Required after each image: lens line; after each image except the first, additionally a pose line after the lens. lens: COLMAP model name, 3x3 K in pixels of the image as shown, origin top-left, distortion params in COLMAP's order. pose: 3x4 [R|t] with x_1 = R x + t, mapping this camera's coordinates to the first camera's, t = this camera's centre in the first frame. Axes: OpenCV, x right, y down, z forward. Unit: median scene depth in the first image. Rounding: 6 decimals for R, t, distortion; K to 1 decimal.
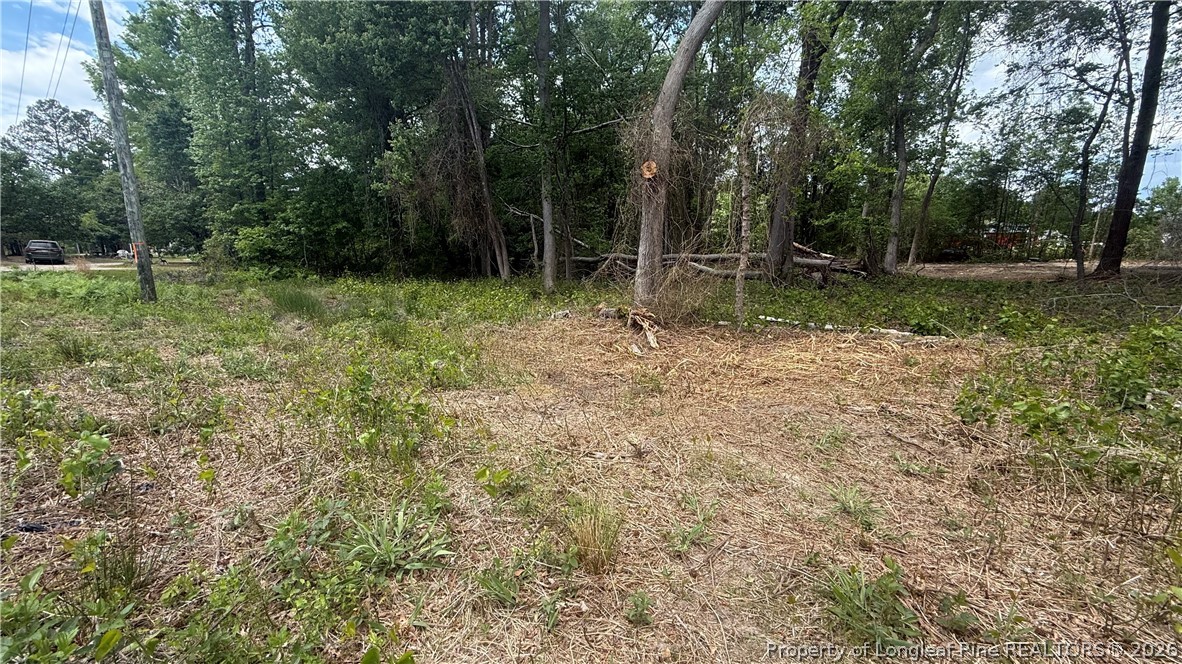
lens RADIAL K [[469.0, 0, 591.0], [0, 469.0, 332.0], [0, 0, 1]] dist [0.001149, 0.000205]
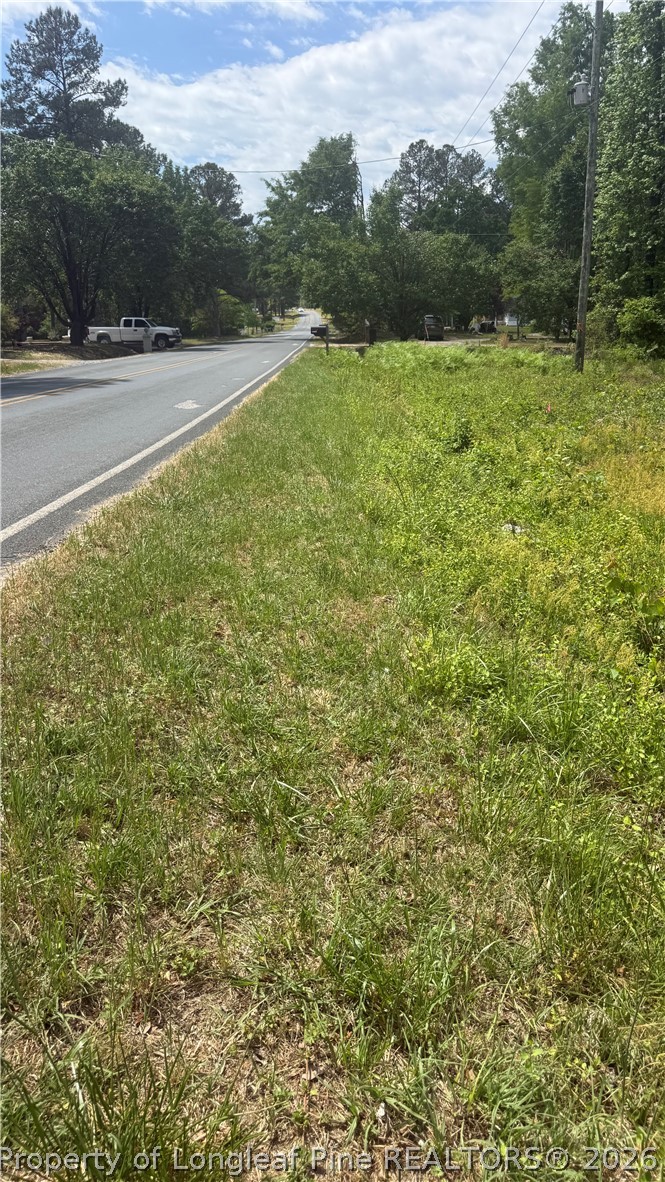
lens RADIAL K [[828.1, 0, 332.5], [0, 828.1, 591.0], [0, 0, 1]] dist [-0.000901, -0.000290]
pose [[0.629605, 0.227626, -0.742822, 0.206883], [-0.113930, 0.972831, 0.201543, 0.067121], [0.768517, -0.042263, 0.638432, -0.467100]]
